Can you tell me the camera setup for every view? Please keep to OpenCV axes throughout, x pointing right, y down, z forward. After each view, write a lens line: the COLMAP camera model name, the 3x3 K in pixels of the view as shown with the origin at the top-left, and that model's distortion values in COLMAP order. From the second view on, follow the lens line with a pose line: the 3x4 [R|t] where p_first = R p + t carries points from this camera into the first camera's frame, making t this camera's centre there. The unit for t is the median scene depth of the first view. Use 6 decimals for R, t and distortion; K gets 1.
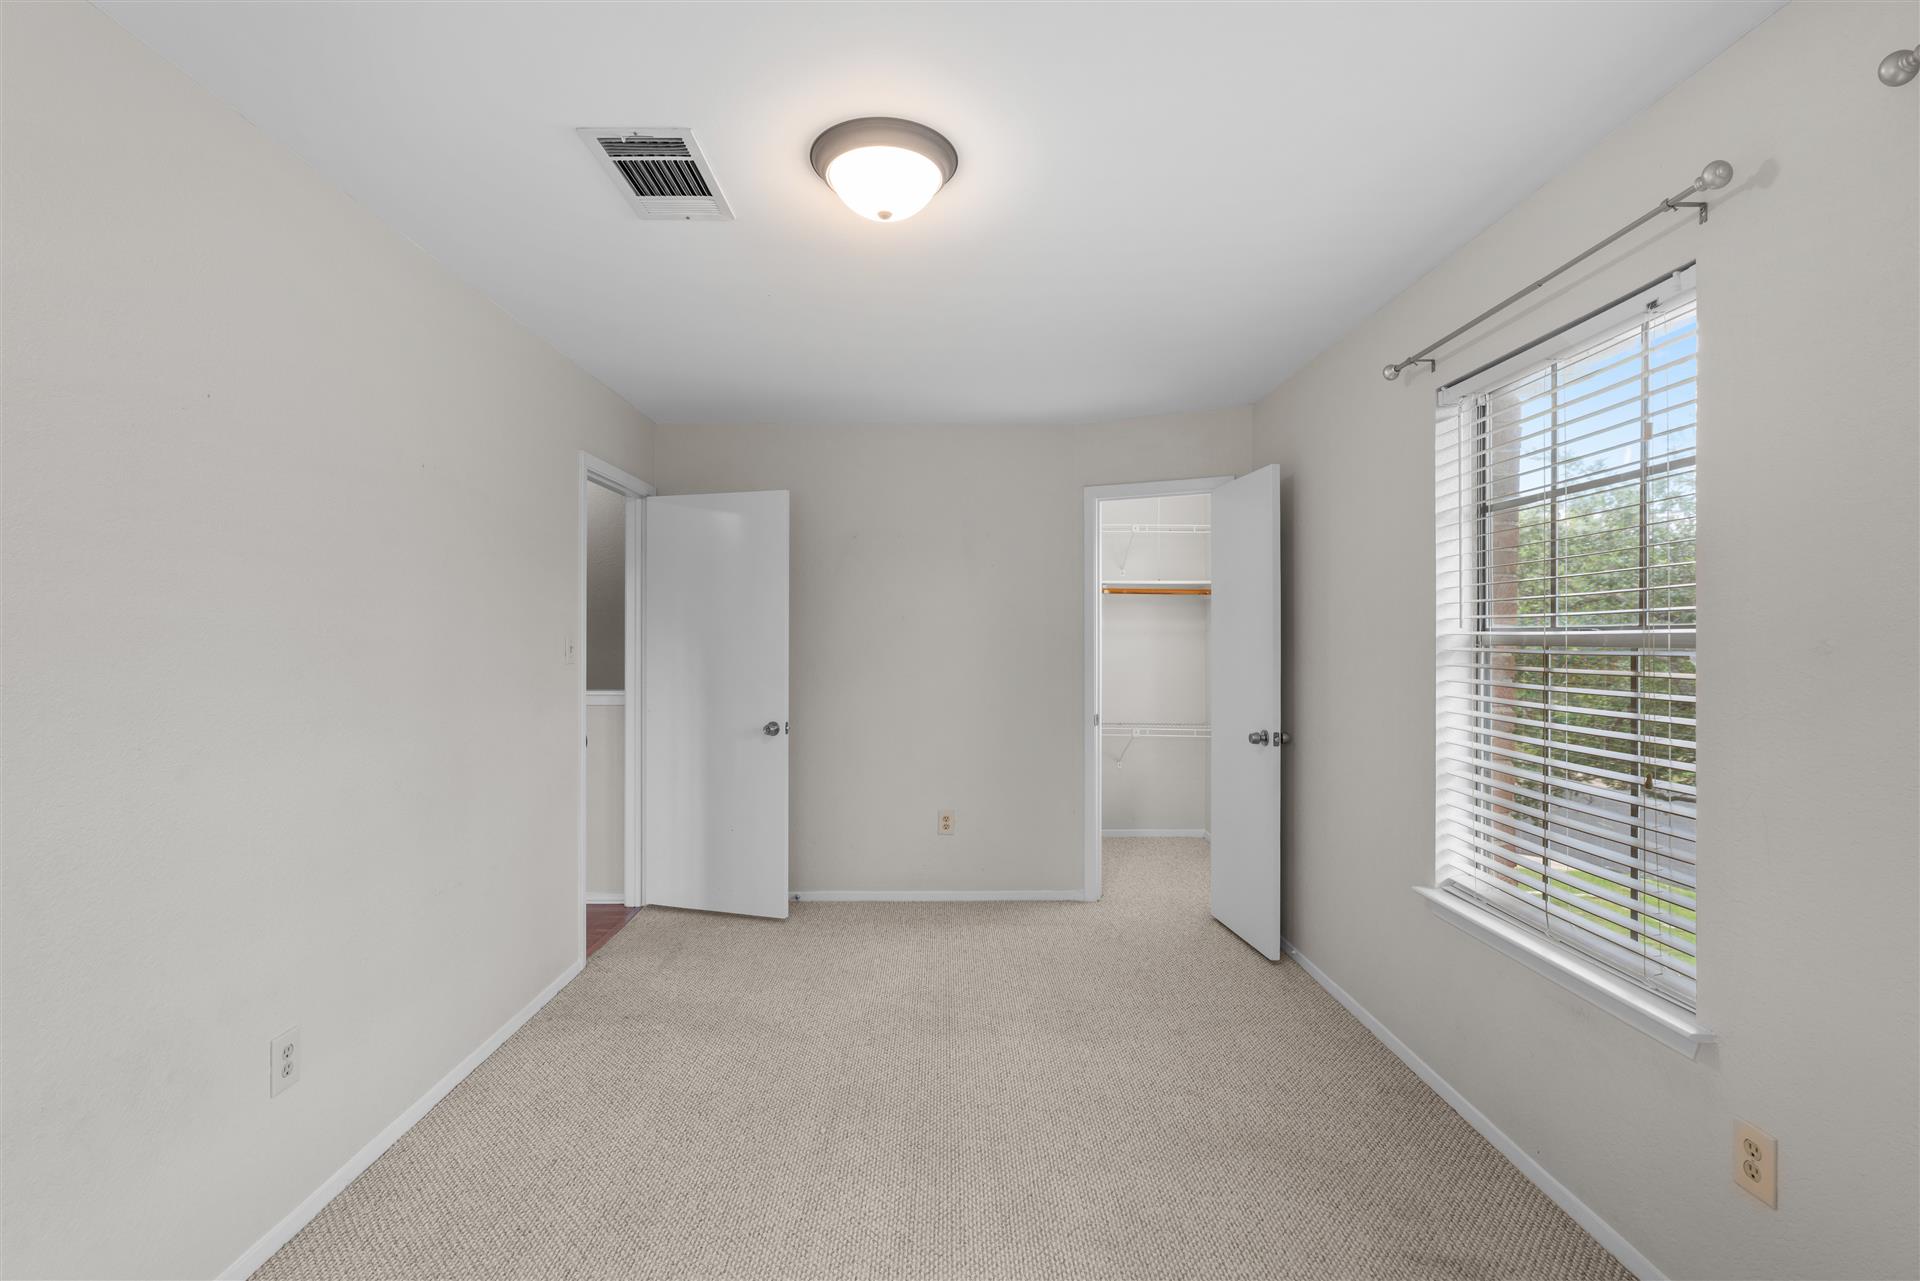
lens RADIAL K [[921.4, 0, 954.9], [0, 921.4, 639.7], [0, 0, 1]] dist [-0.001128, 0.000253]
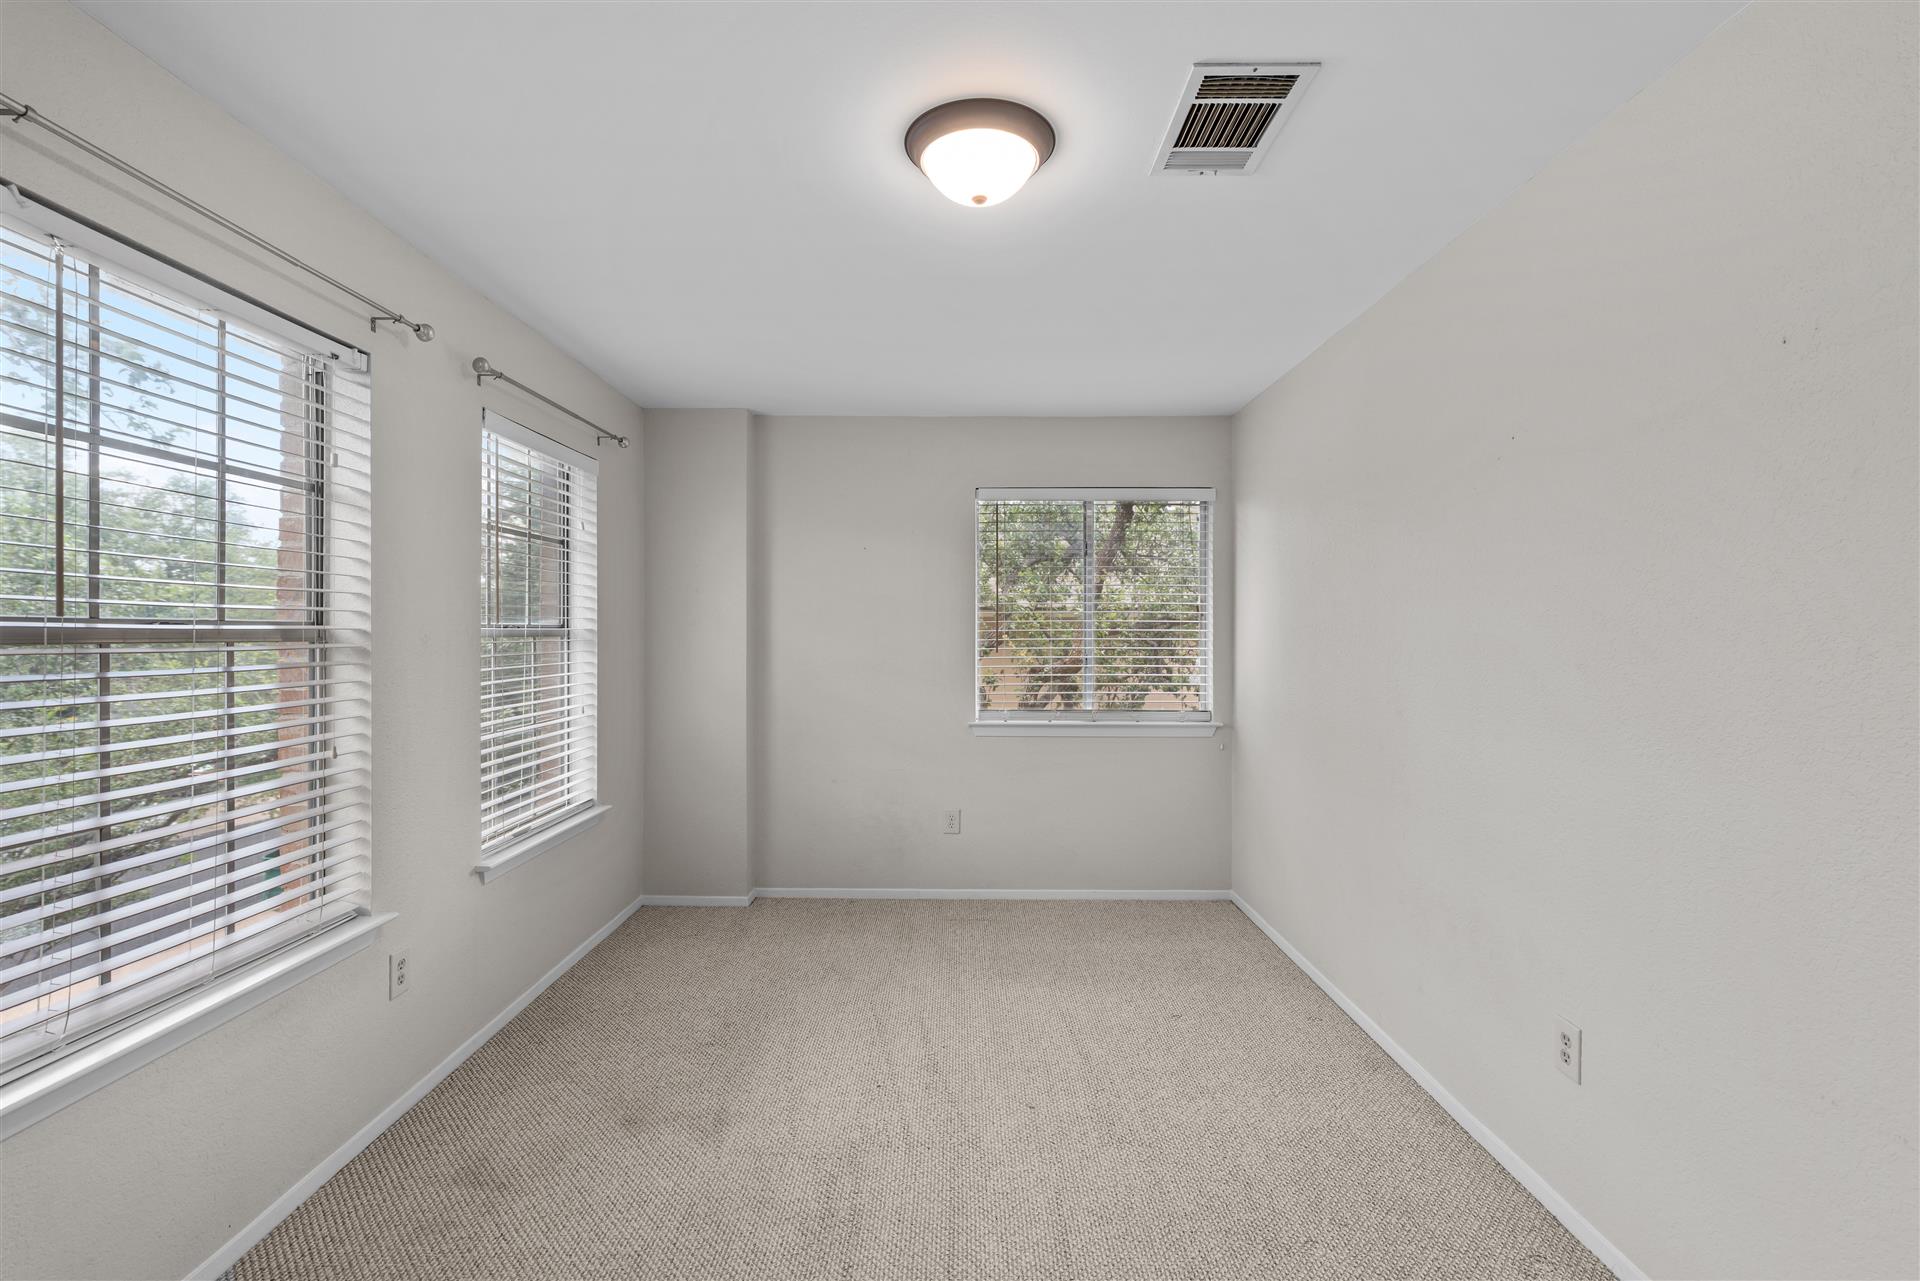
lens RADIAL K [[921.4, 0, 961.9], [0, 921.4, 634.5], [0, 0, 1]] dist [-0.001128, 0.000253]
pose [[-0.999972, 0.000193, 0.007522, -0.064672], [0.000224, 0.999992, 0.004101, -0.004340], [-0.007521, 0.004103, -0.999963, 1.974717]]
